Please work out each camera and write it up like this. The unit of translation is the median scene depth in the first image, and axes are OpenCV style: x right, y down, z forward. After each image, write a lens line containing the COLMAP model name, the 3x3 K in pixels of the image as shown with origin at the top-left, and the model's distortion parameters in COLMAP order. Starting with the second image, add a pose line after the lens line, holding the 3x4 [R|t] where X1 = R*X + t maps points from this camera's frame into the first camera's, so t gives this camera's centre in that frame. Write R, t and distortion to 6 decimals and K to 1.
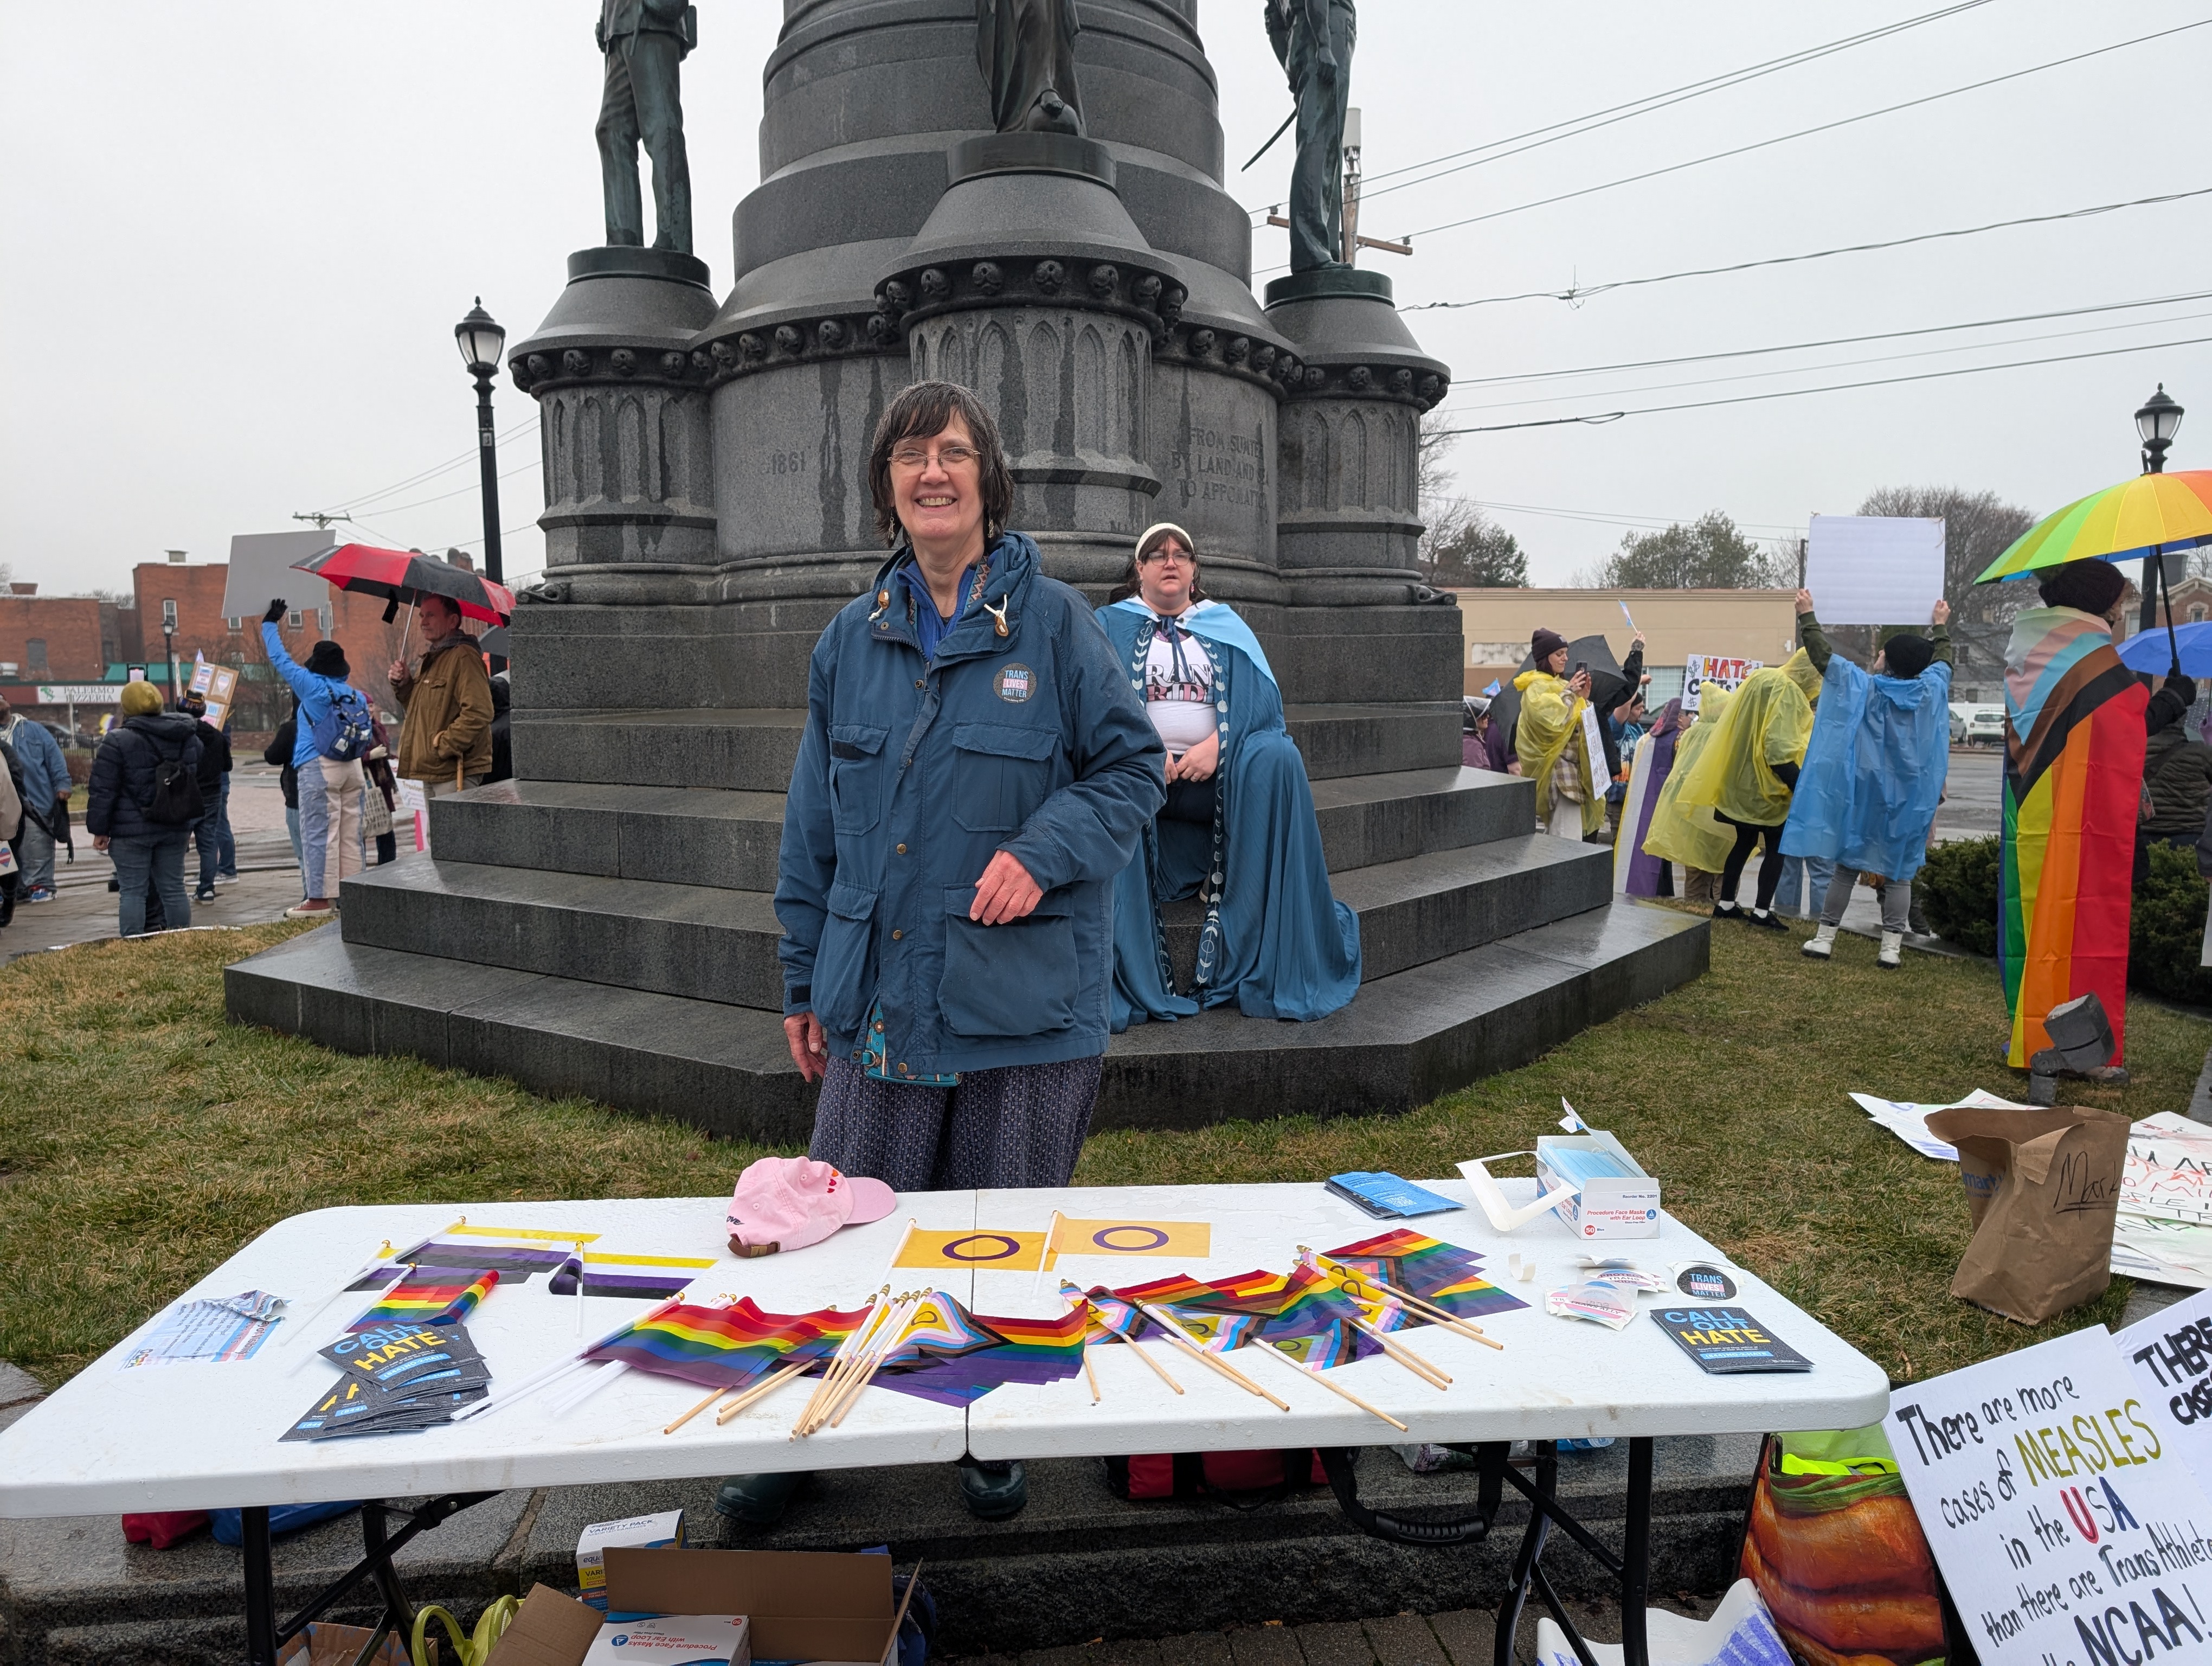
lens RADIAL K [[1564.7, 0, 1113.3], [0, 1564.7, 836.7], [0, 0, 1]] dist [0.024305, -0.011499]
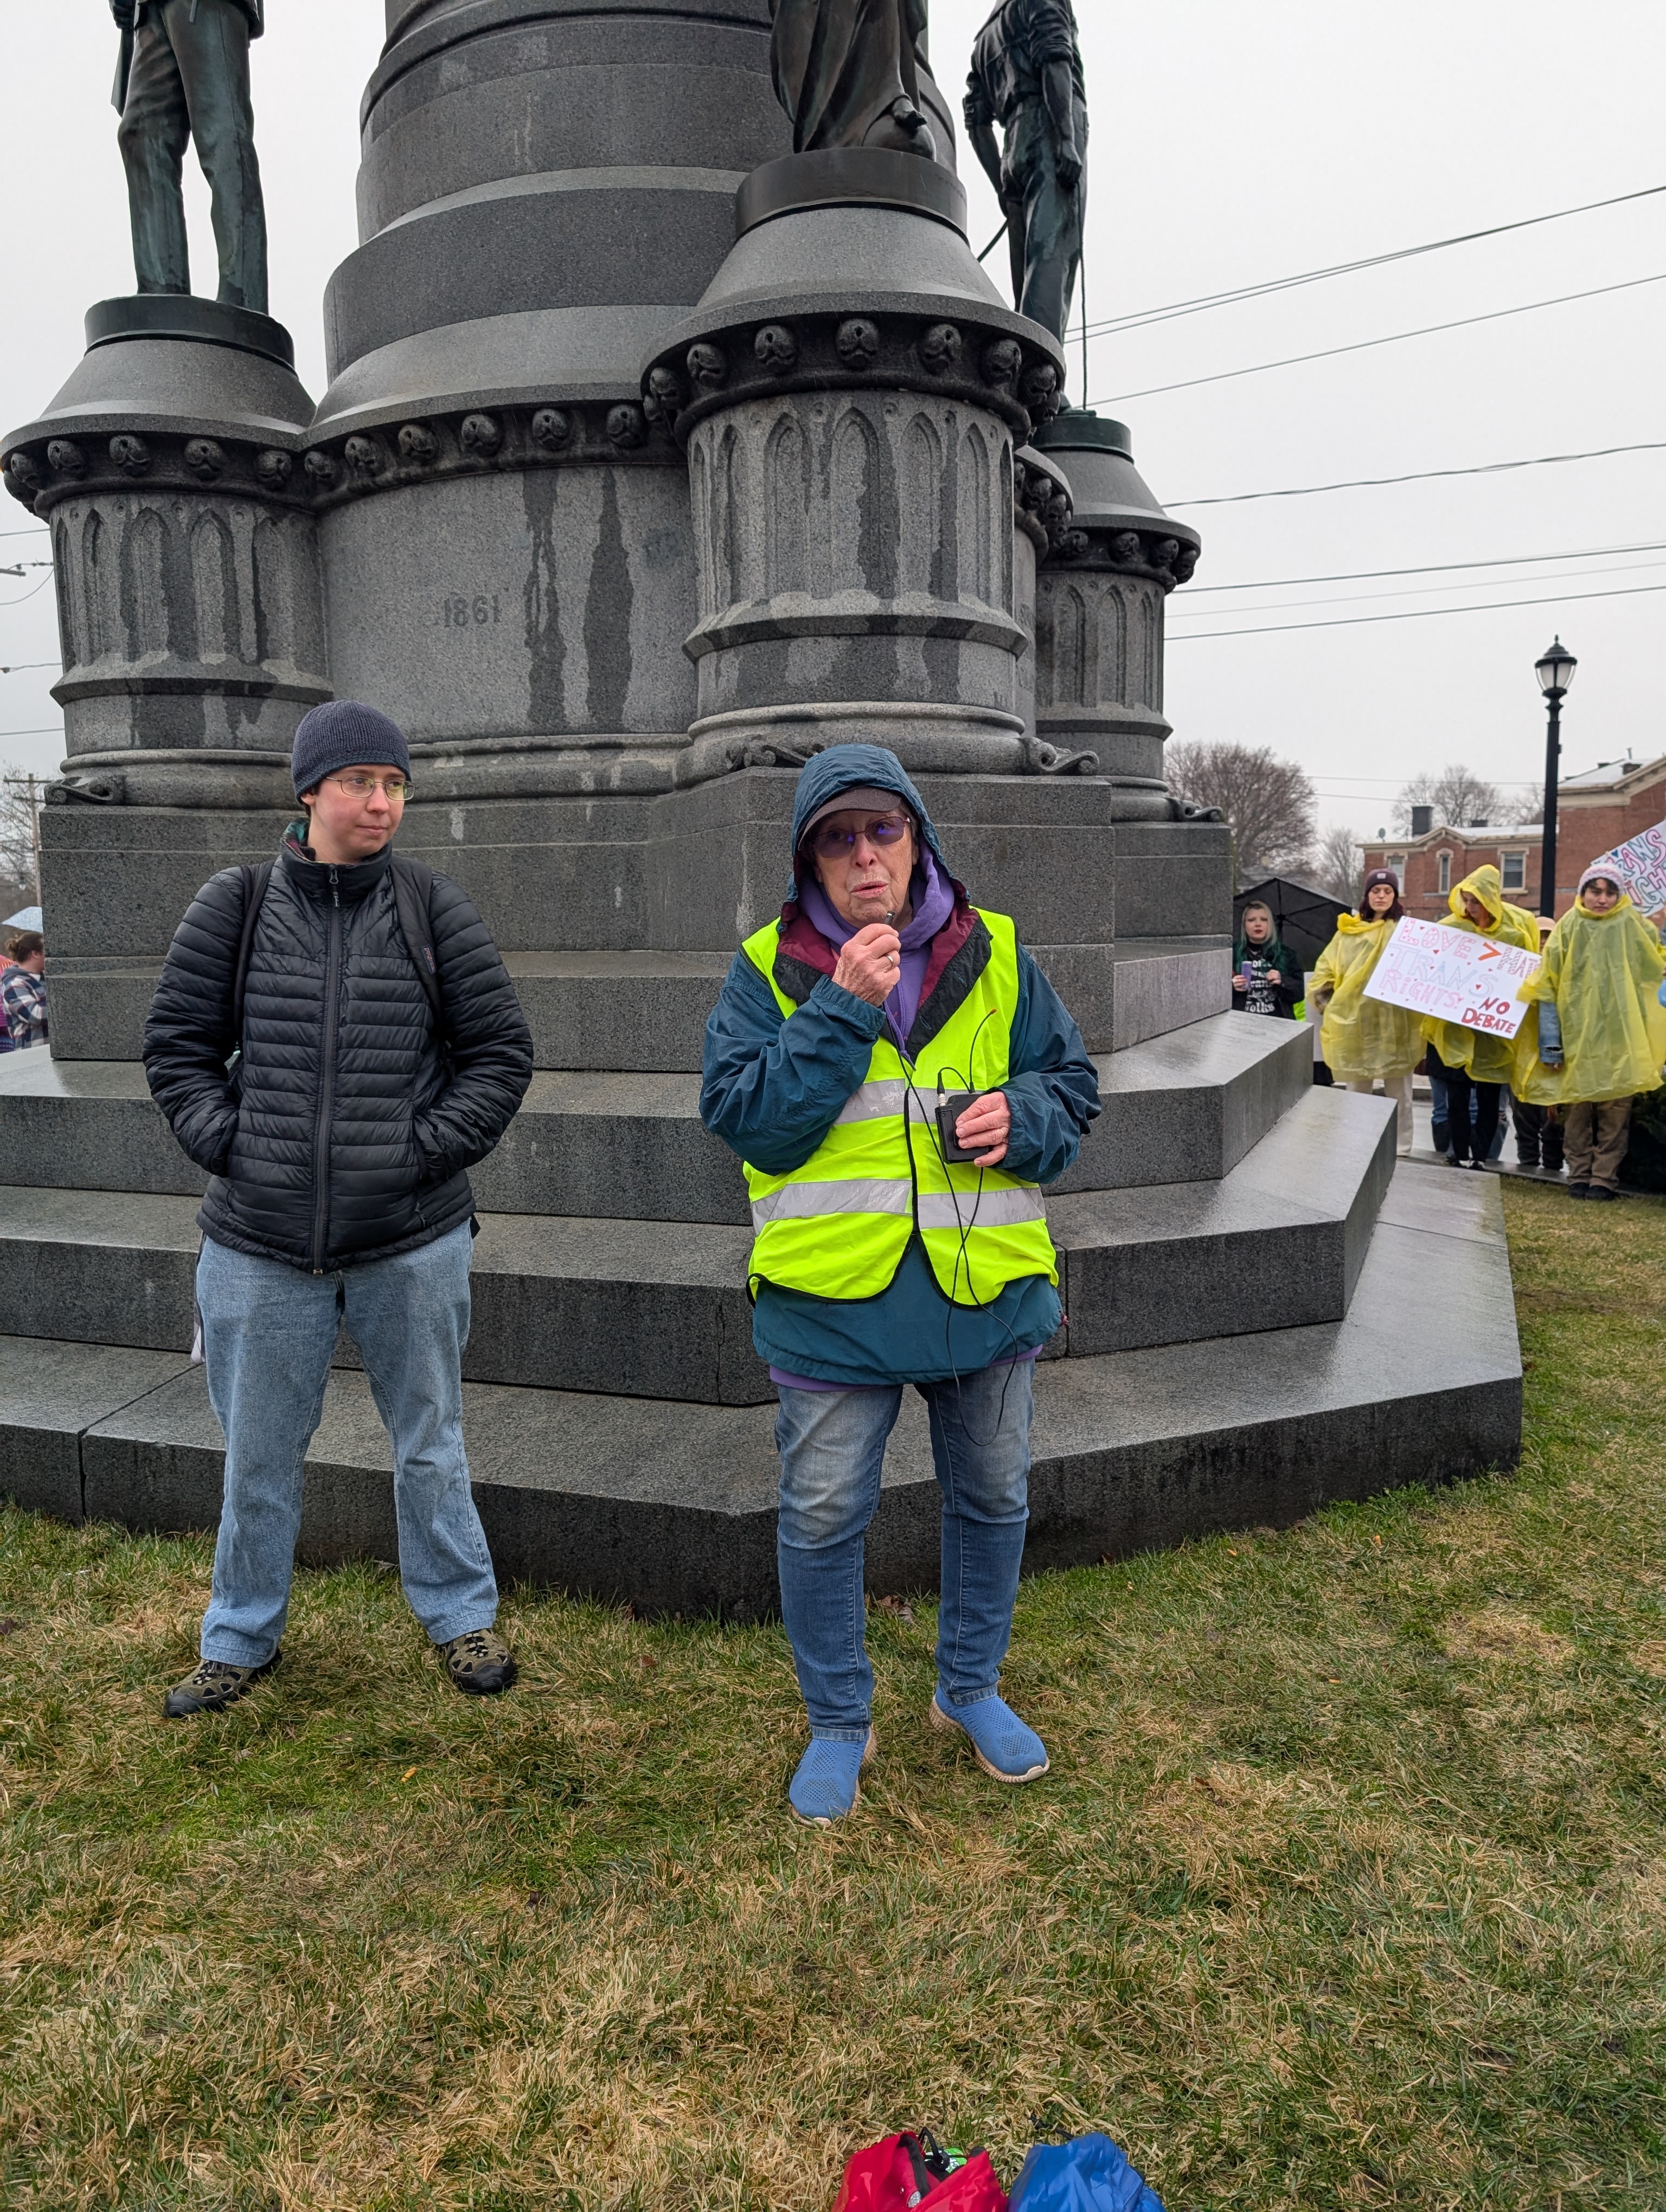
lens RADIAL K [[1564.7, 0, 829.0], [0, 1564.7, 1099.9], [0, 0, 1]] dist [0.024305, -0.011499]
pose [[0.966098, -0.036557, 0.255573, -0.228971], [0.033666, 0.999310, 0.015679, -0.018244], [-0.255970, -0.006543, 0.966663, 0.244742]]
